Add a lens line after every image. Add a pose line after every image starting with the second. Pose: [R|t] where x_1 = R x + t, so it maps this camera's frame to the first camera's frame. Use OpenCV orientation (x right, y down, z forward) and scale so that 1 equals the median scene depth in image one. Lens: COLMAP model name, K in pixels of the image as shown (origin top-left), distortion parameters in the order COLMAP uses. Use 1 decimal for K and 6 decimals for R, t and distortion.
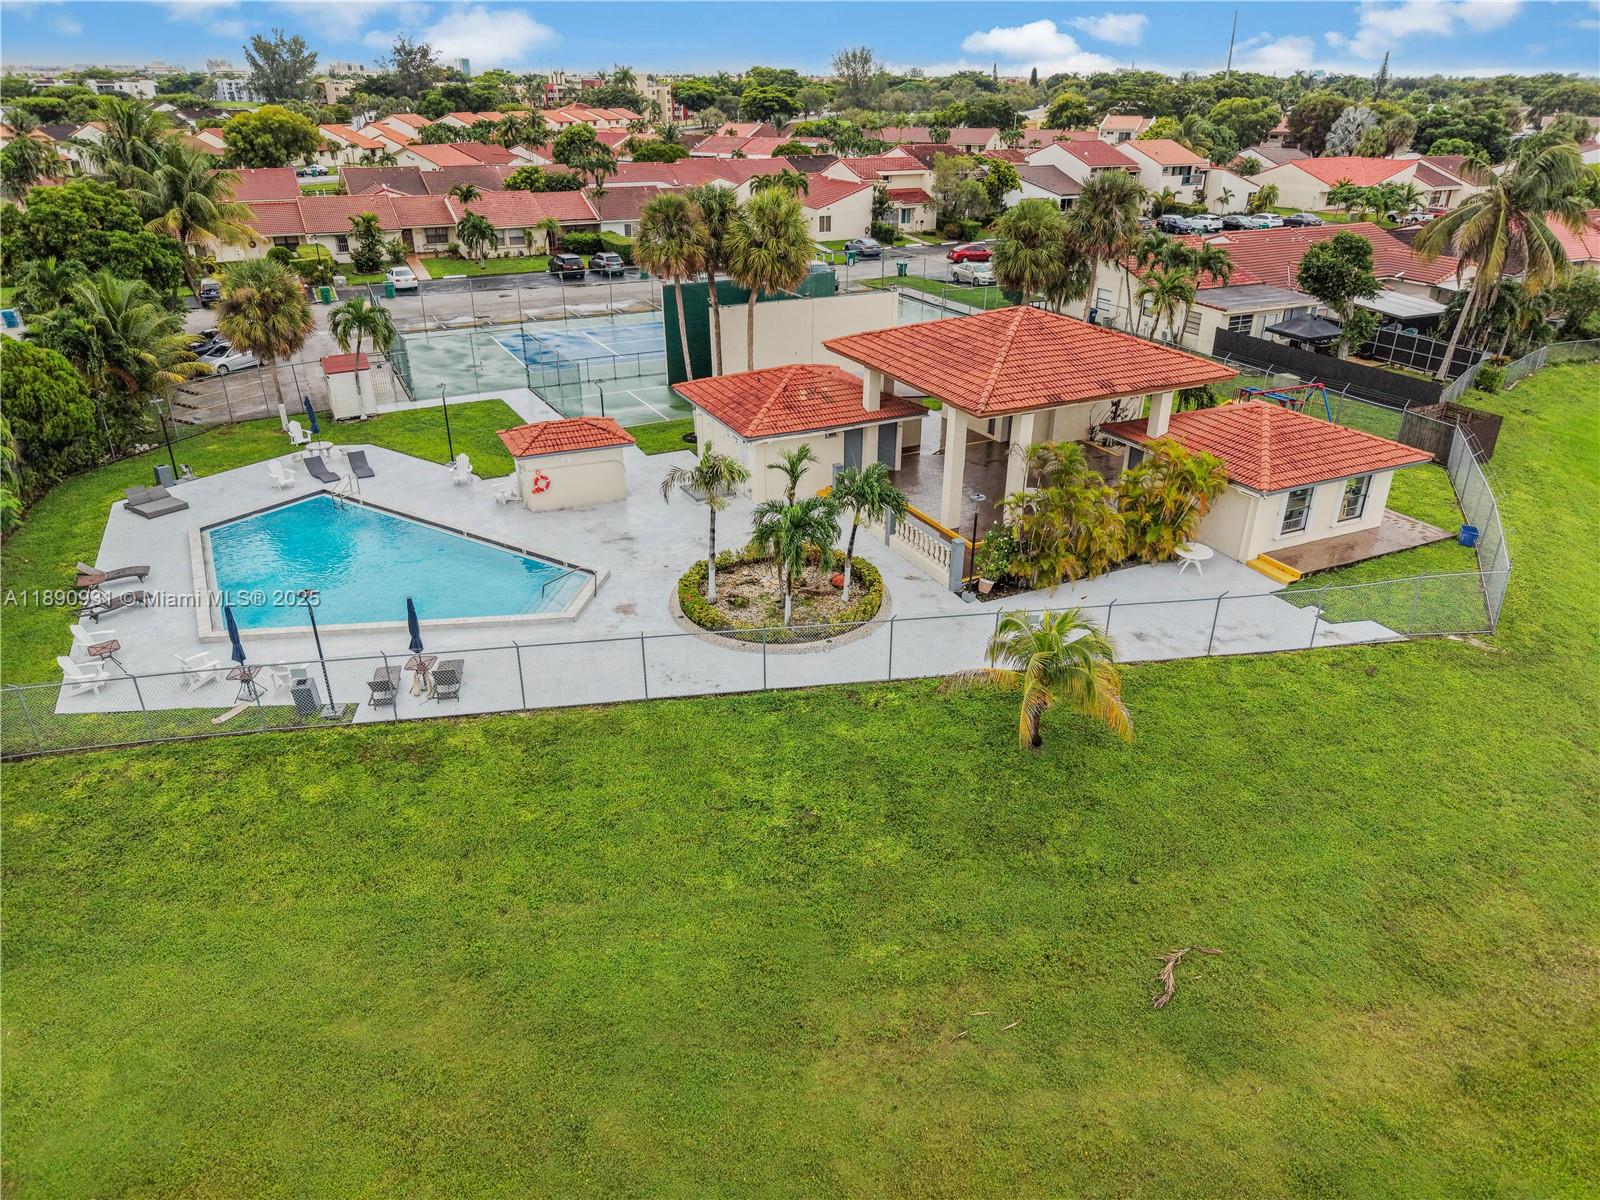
lens RADIAL K [[1091.5, 0, 800.2], [0, 1091.5, 601.2], [0, 0, 1]] dist [0.013267, -0.015850]
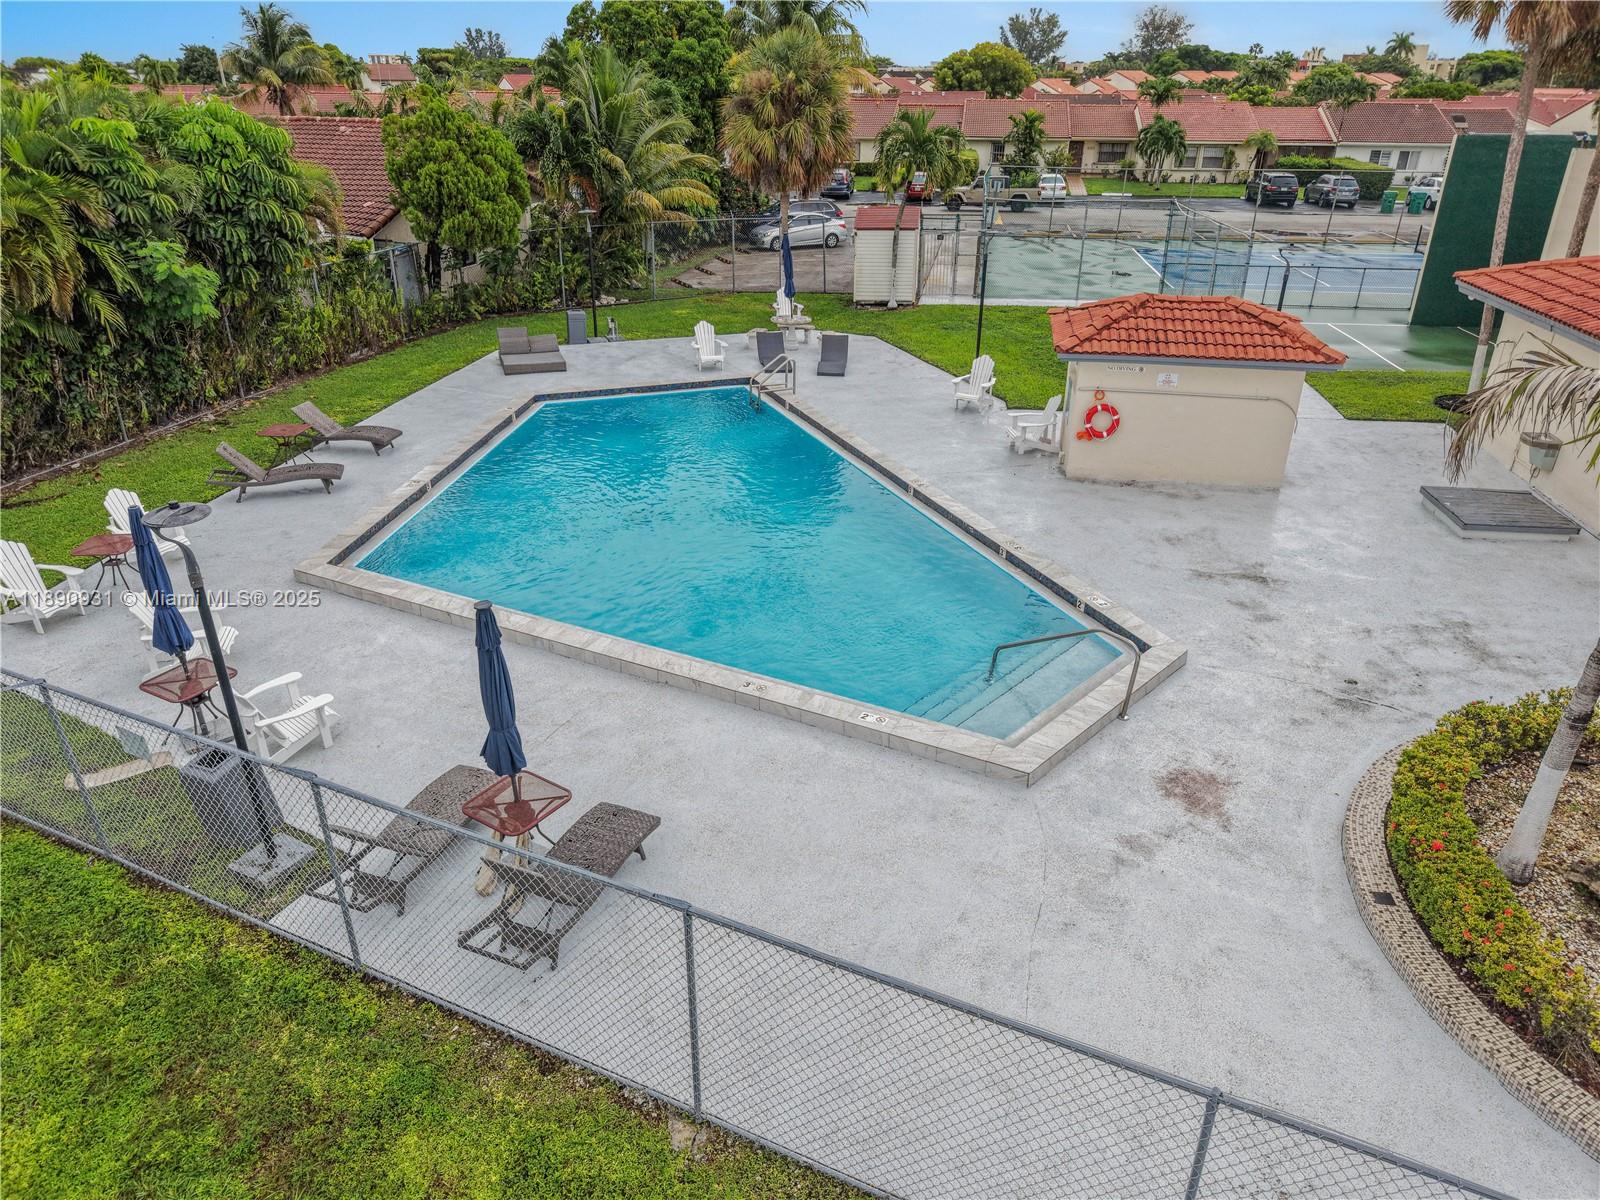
lens RADIAL K [[1091.5, 0, 802.7], [0, 1091.5, 609.8], [0, 0, 1]] dist [0.013267, -0.015850]
pose [[0.828574, 0.253237, -0.499336, -0.066362], [-0.251376, 0.965180, 0.072368, -0.023911], [0.500276, 0.065559, 0.863381, 0.403045]]
